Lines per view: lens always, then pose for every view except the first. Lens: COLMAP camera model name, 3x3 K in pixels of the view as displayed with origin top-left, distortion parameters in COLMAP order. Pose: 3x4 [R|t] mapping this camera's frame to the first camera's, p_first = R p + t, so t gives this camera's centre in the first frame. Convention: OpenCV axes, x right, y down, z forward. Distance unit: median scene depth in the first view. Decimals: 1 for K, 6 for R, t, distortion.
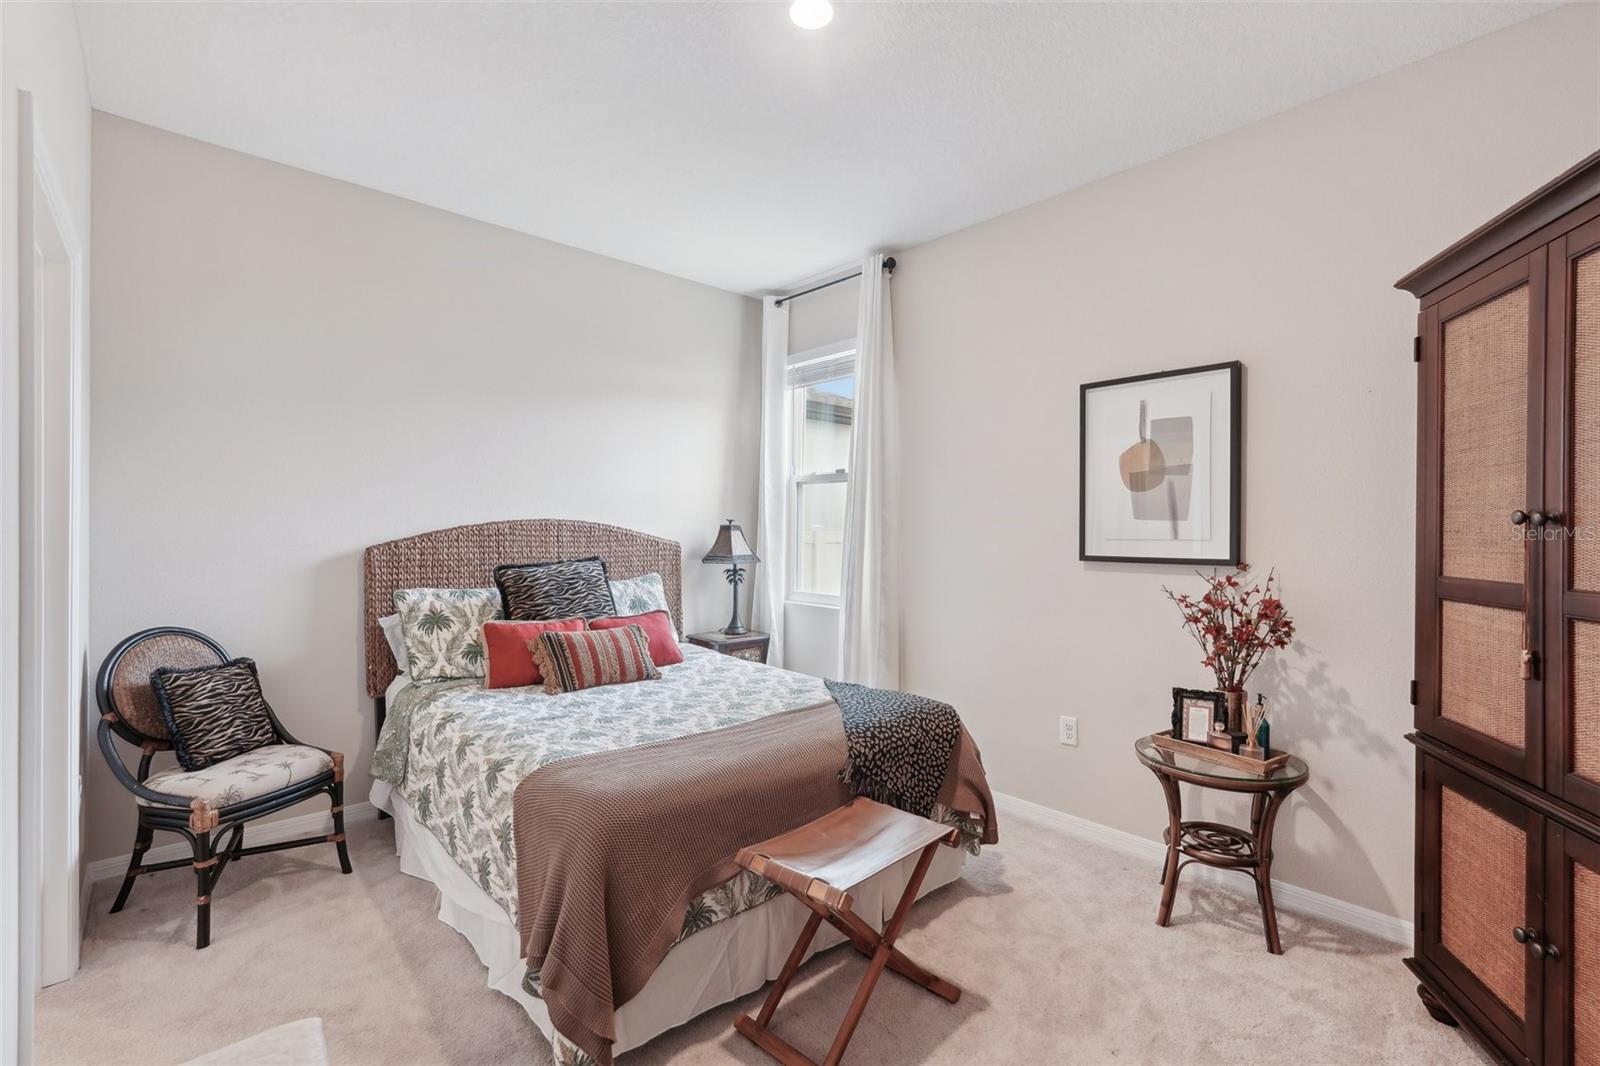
lens RADIAL K [[720.3, 0, 800.0], [0, 720.3, 533.0], [0, 0, 1]] dist [-0.010432, 0.000970]
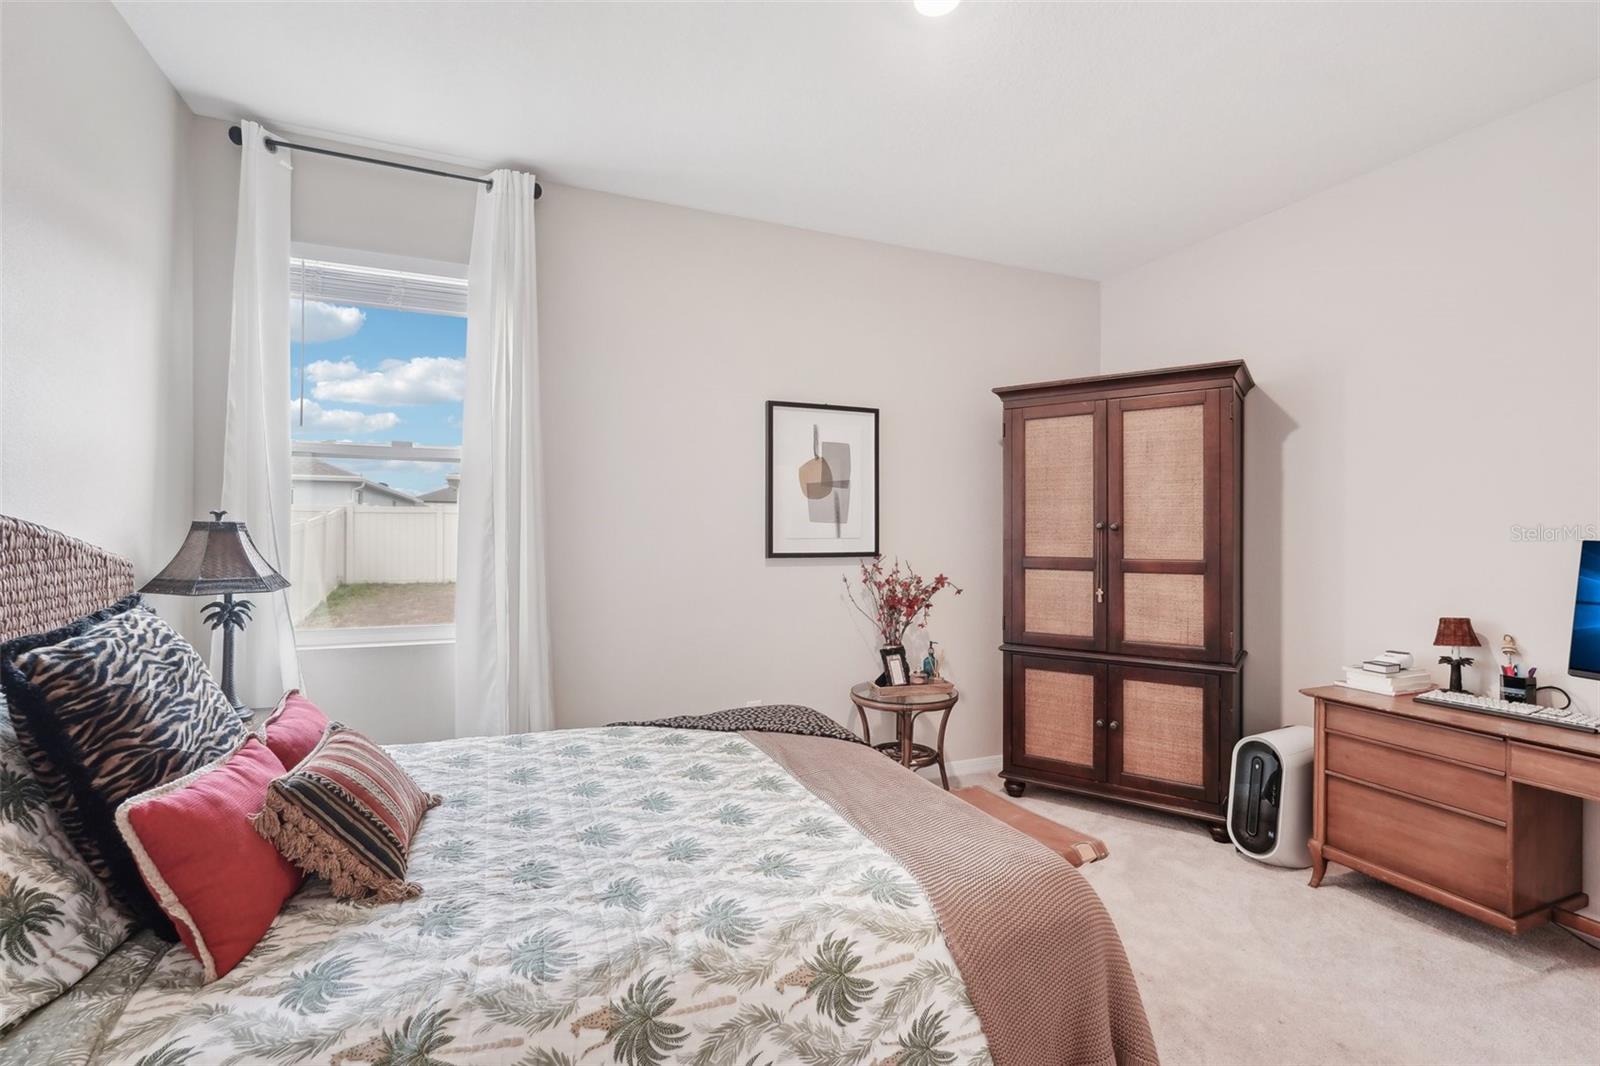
lens RADIAL K [[720.3, 0, 800.0], [0, 720.3, 533.0], [0, 0, 1]] dist [-0.010432, 0.000970]
pose [[0.323618, -0.007564, 0.946158, -0.712108], [0.001066, 0.999970, 0.007629, -0.009646], [-0.946187, -0.001460, 0.323616, 0.641018]]
